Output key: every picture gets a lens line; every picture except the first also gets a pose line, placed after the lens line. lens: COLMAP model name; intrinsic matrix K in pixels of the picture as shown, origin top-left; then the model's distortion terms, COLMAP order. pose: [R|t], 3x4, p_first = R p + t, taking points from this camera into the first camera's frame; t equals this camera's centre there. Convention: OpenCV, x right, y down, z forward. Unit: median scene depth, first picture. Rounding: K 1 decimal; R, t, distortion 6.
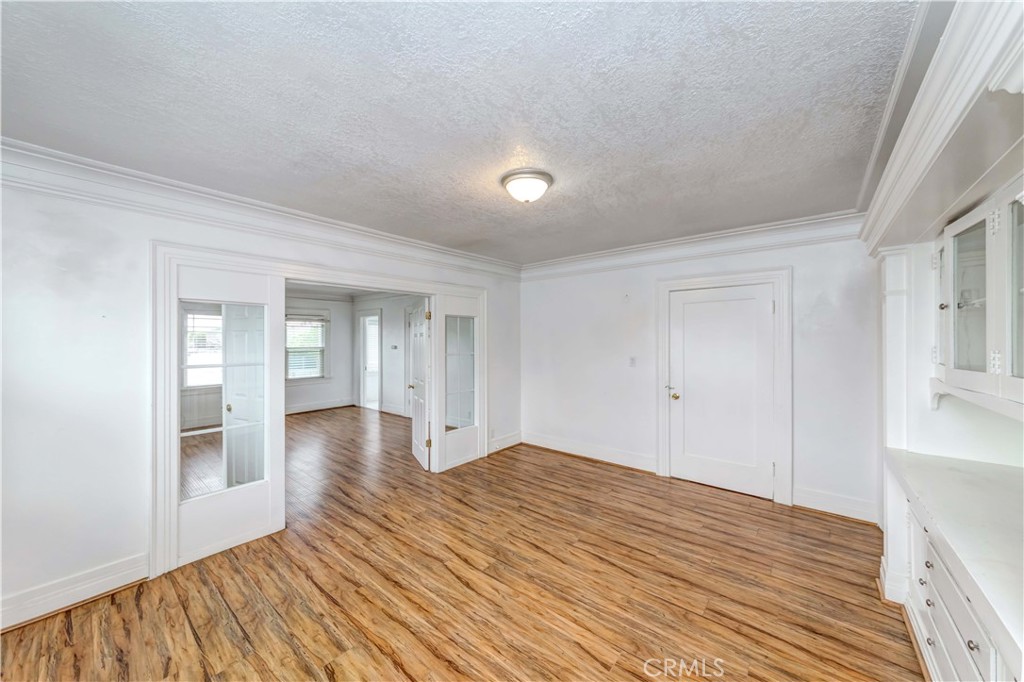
lens RADIAL K [[367.6, 0, 504.2], [0, 367.6, 346.2], [0, 0, 1]] dist [-0.003330, 0.000549]
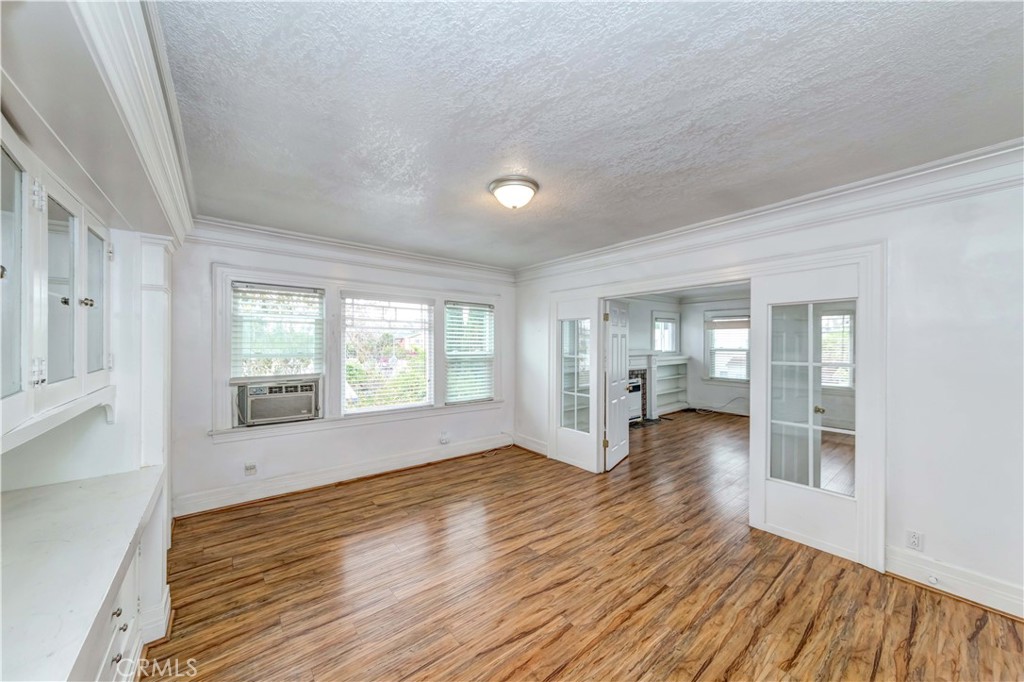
lens RADIAL K [[367.6, 0, 515.5], [0, 367.6, 337.3], [0, 0, 1]] dist [-0.003330, 0.000549]
pose [[-0.185875, -0.007583, -0.982544, 0.737711], [-0.019847, 0.999795, -0.003962, -0.013648], [0.982373, 0.018765, -0.185987, 0.815807]]
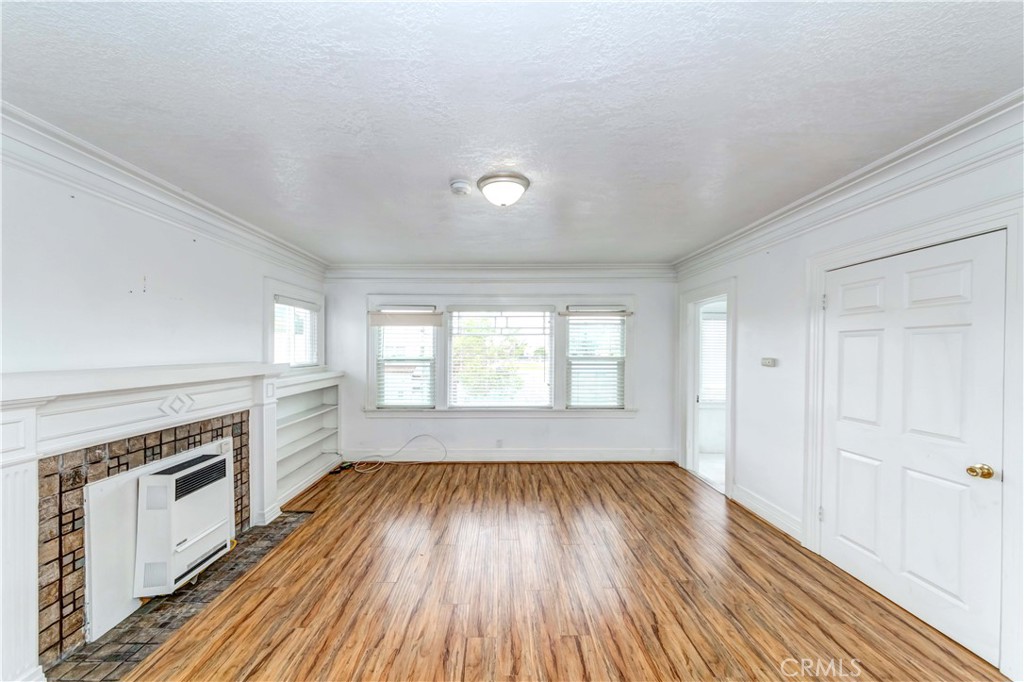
lens RADIAL K [[367.6, 0, 493.7], [0, 367.6, 352.2], [0, 0, 1]] dist [-0.003330, 0.000549]
pose [[0.636767, 0.012490, -0.770955, -0.381068], [-0.019544, 0.999809, 0.000056, -0.005938], [0.770808, 0.015032, 0.636890, 1.046156]]
